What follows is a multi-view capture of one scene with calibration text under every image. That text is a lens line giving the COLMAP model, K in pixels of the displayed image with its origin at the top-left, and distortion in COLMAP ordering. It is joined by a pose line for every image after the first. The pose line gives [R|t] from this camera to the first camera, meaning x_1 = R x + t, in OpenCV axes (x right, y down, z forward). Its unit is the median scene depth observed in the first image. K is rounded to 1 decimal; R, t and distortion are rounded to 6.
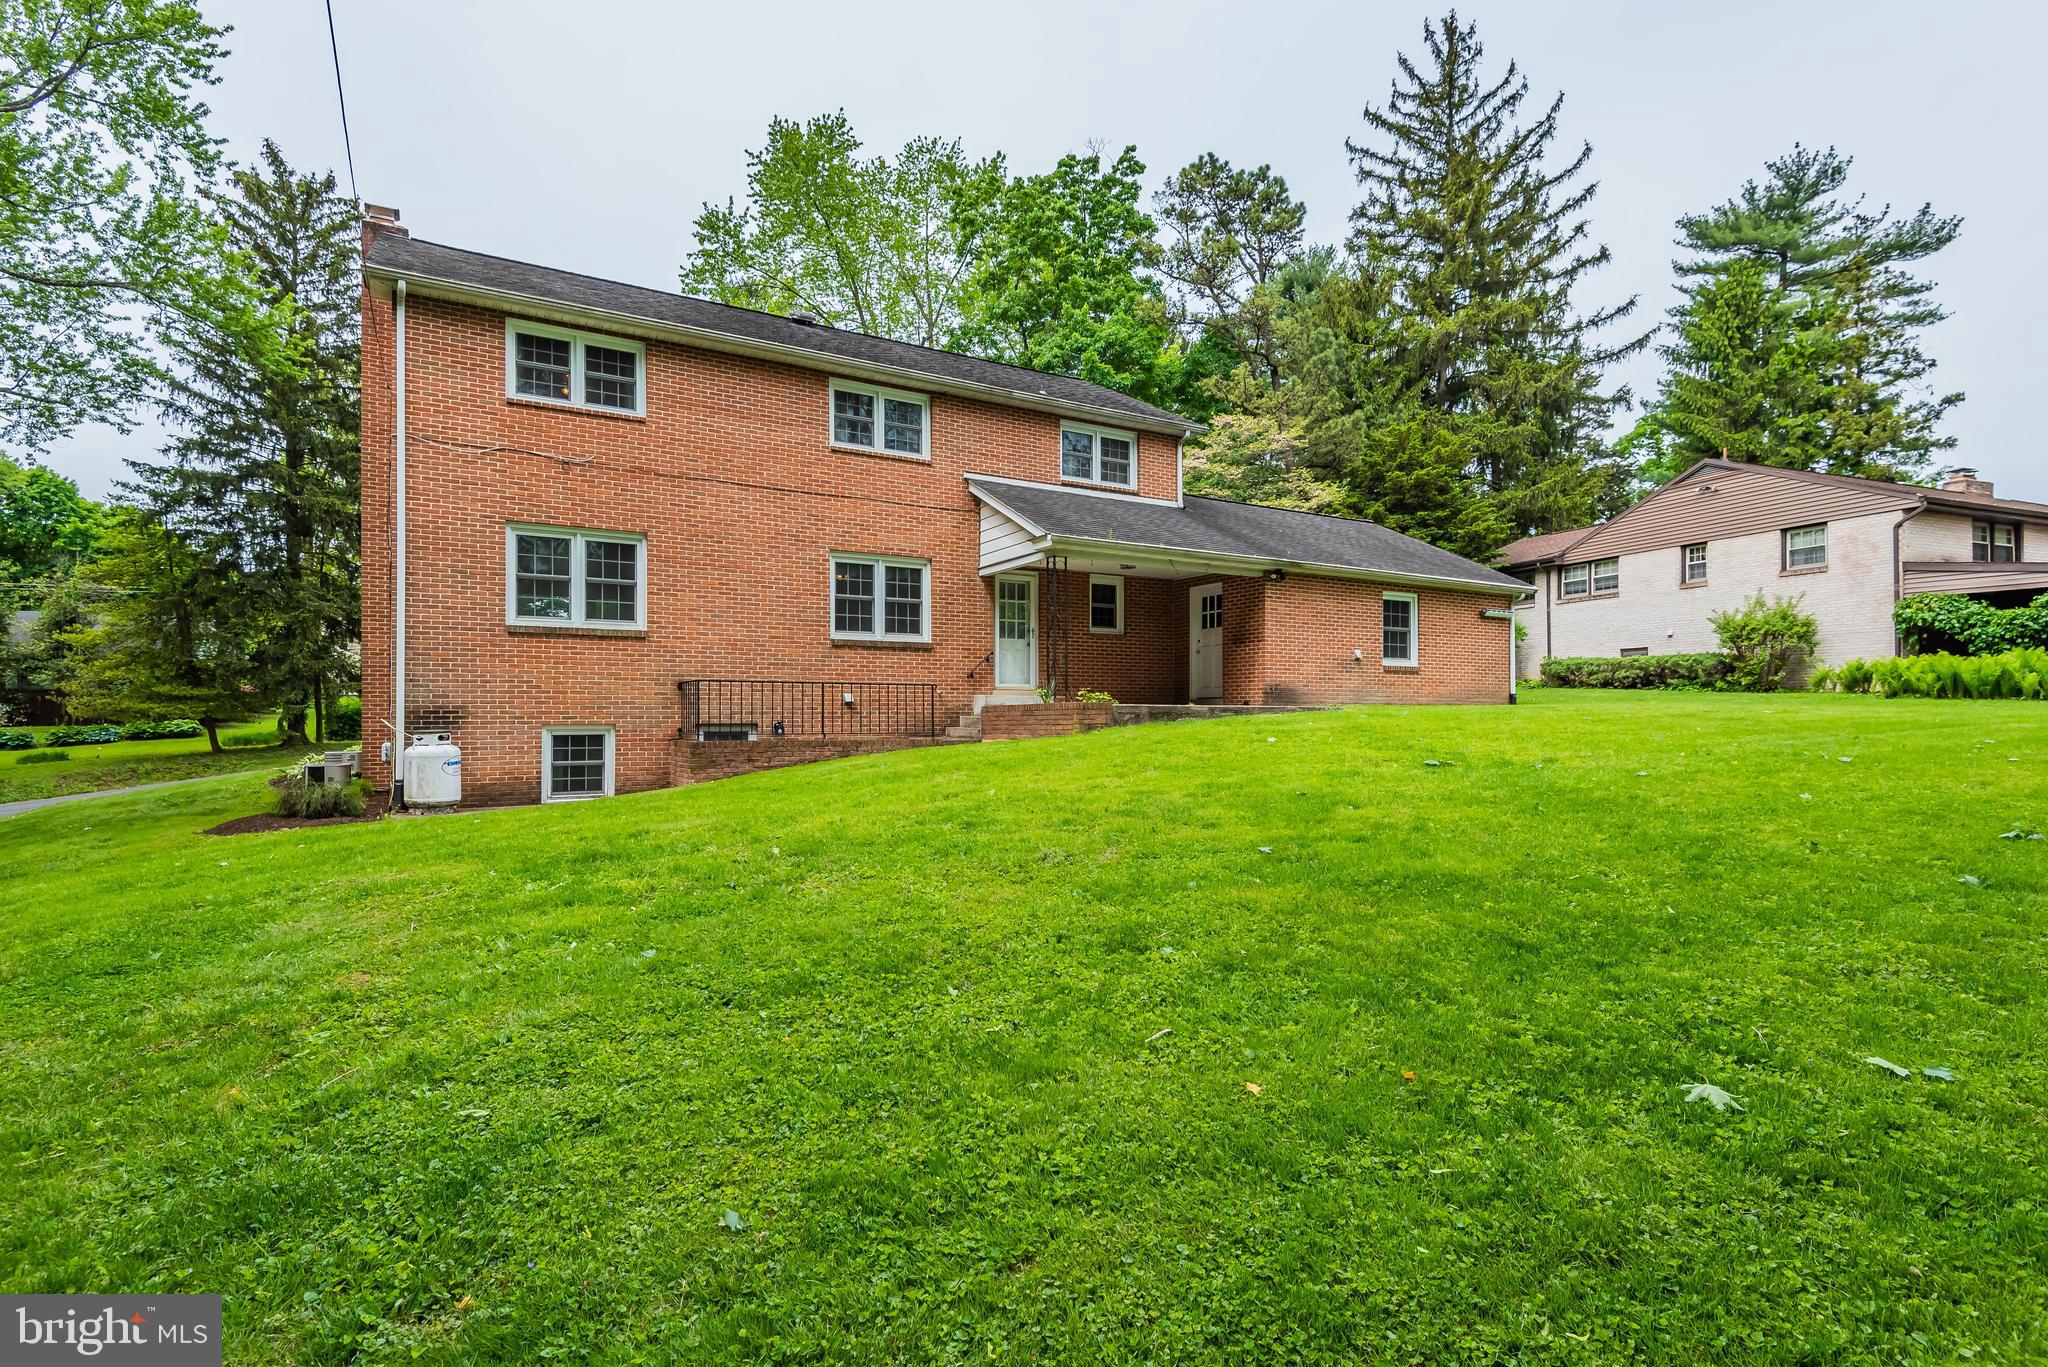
lens RADIAL K [[913.2, 0, 910.2], [0, 913.2, 726.4], [0, 0, 1]] dist [0.013515, -0.000266]
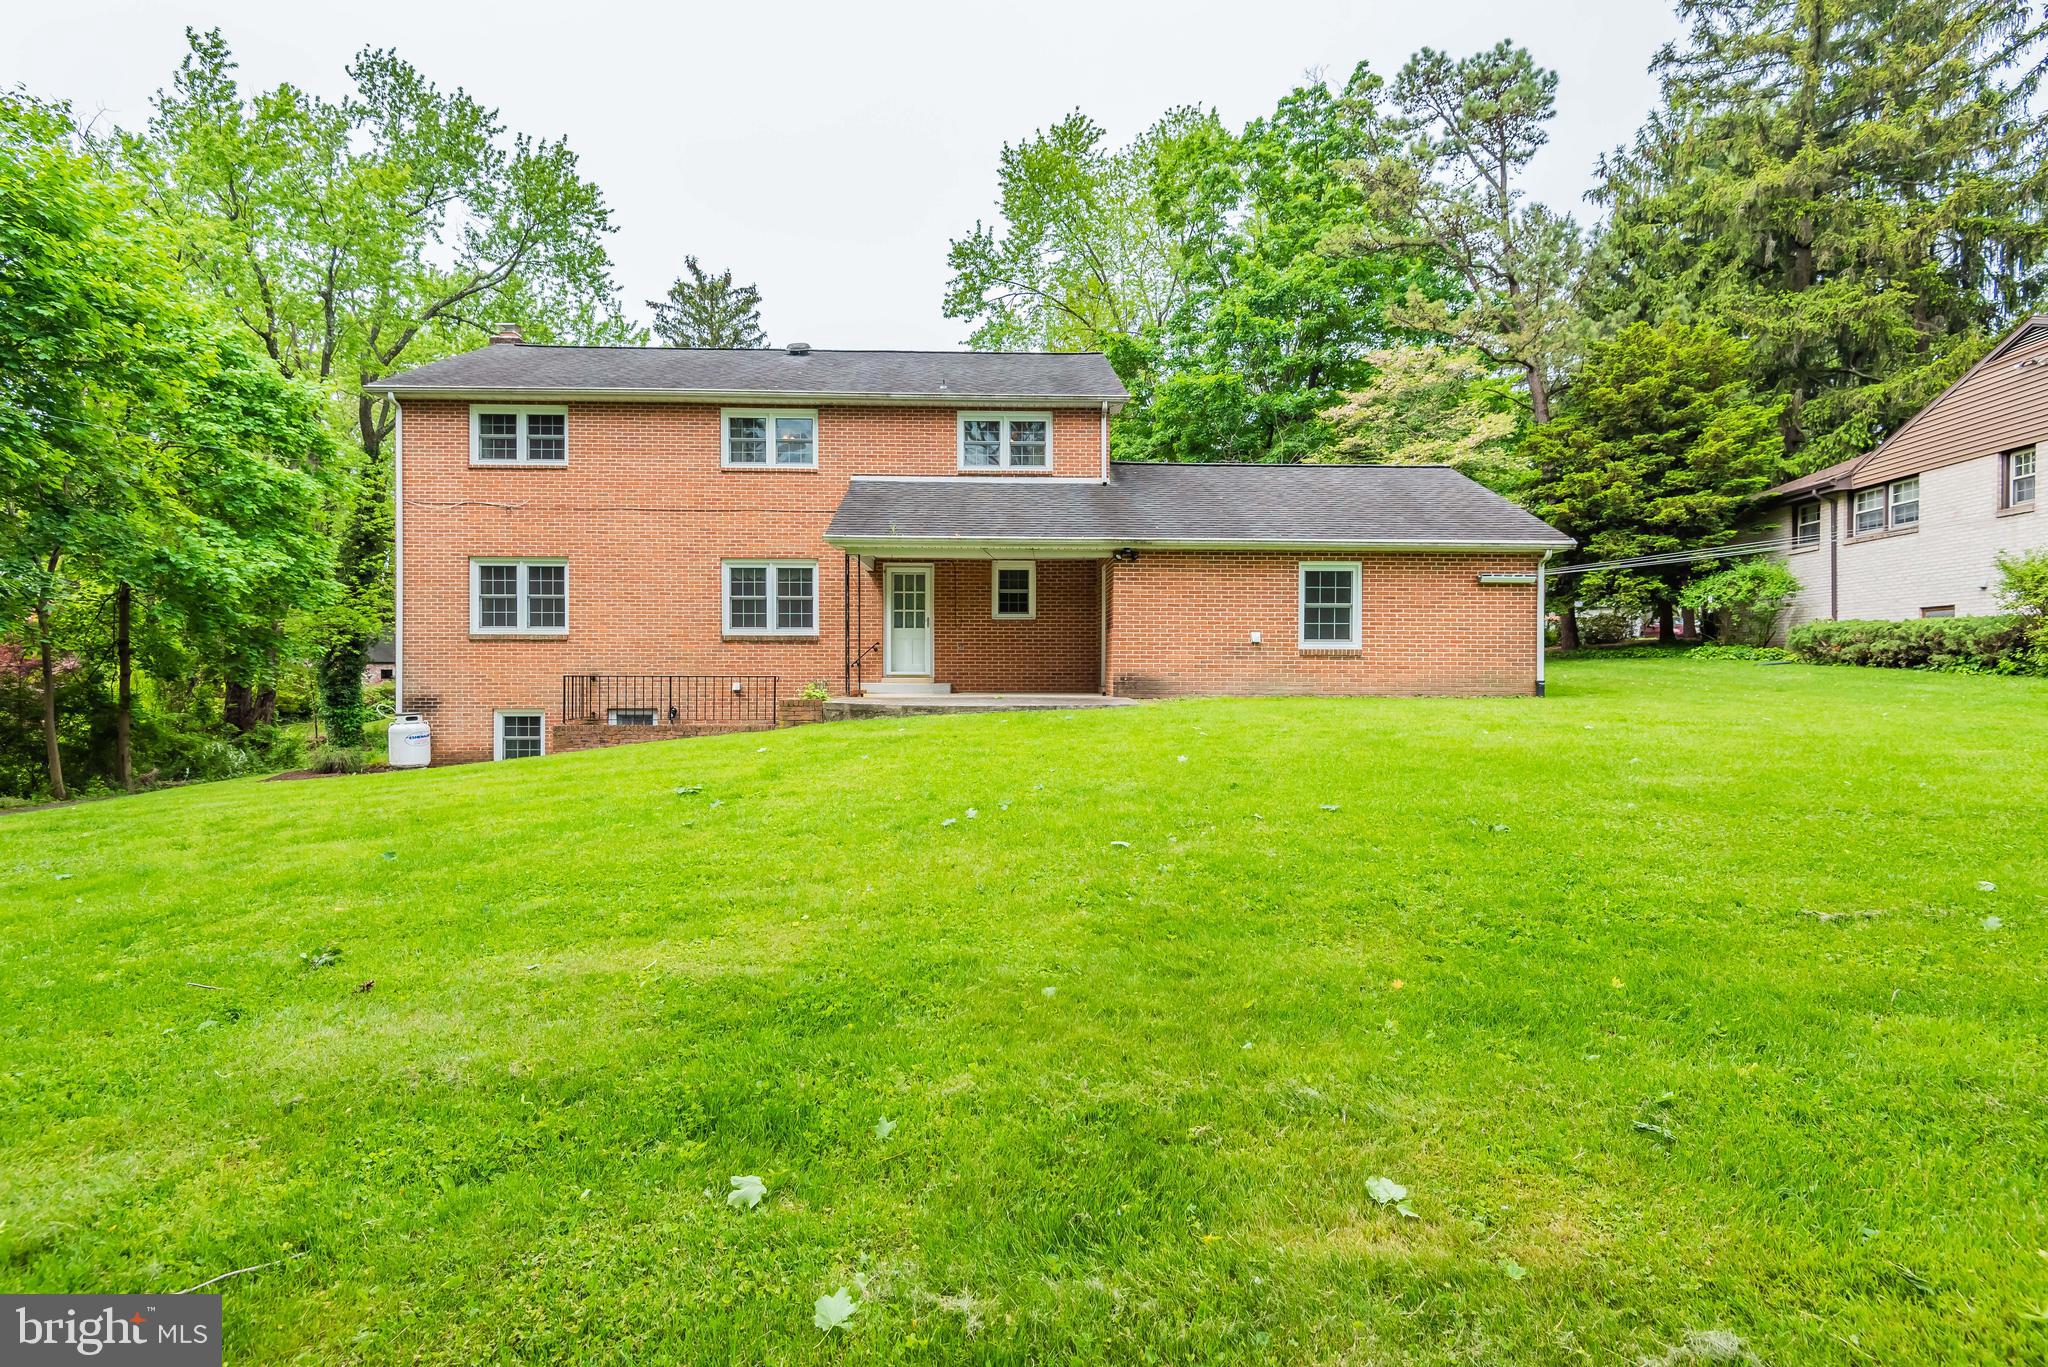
lens RADIAL K [[852.0, 0, 1024.0], [0, 852.0, 683.5], [0, 0, 1]] dist [0.012763, -0.007147]
pose [[0.897652, 0.007865, -0.440635, 0.663941], [-0.005526, 0.999963, 0.006592, -0.040366], [0.440671, -0.003482, 0.897662, 0.184459]]
